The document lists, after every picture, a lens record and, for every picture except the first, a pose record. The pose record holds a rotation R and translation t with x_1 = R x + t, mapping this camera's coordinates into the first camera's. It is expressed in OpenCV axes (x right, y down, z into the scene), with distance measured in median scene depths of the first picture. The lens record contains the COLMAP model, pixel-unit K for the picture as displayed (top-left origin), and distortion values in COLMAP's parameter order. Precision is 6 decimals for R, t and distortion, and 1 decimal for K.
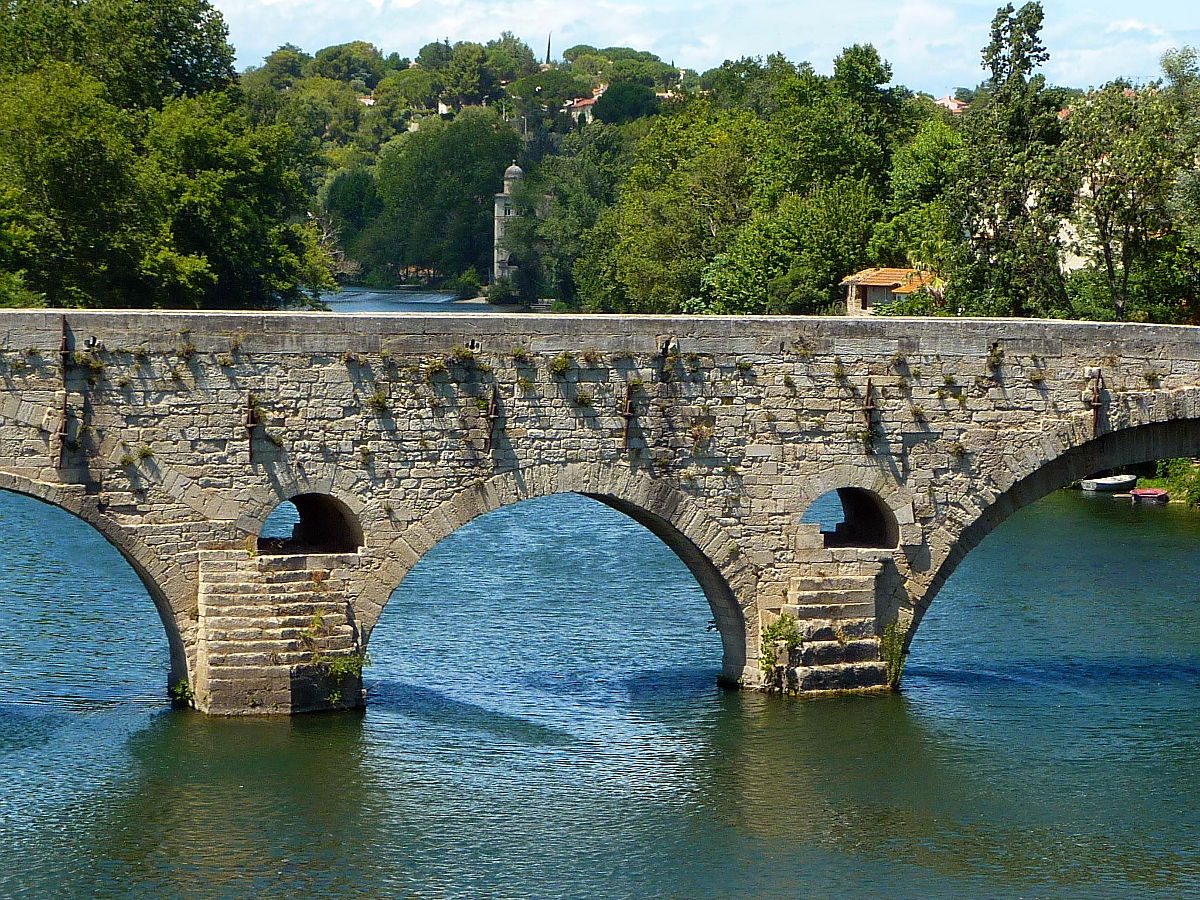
lens RADIAL K [[4592.2, 0, 600.1], [0, 4592.2, 449.7], [0, 0, 1]] dist [-0.227915, 0.000000]
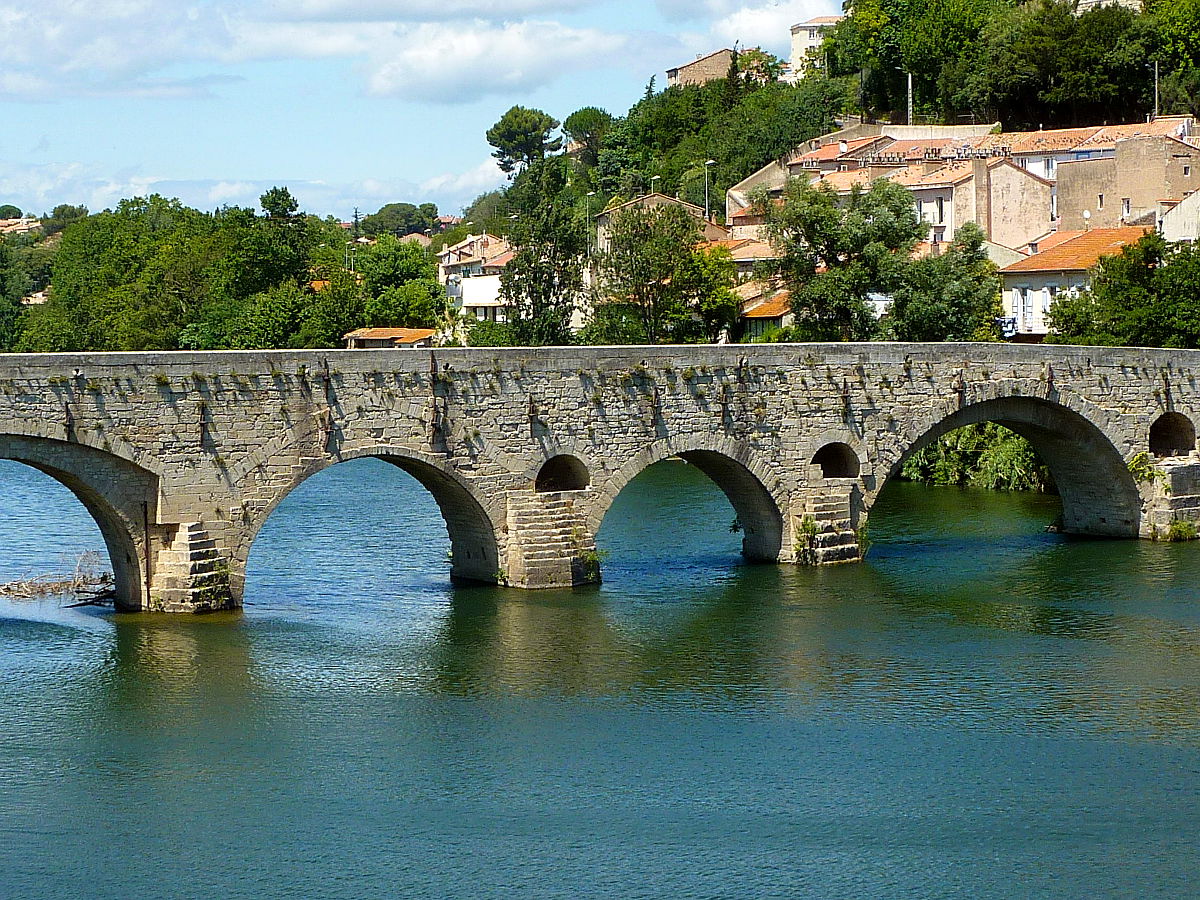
lens RADIAL K [[3008.6, 0, 600.0], [0, 3008.6, 451.6], [0, 0, 1]] dist [0.055386, 0.000000]
pose [[0.966954, -0.032790, 0.252834, -0.317143], [0.032961, 0.999450, 0.003562, 0.004855], [-0.252812, 0.004890, 0.967503, -0.059223]]
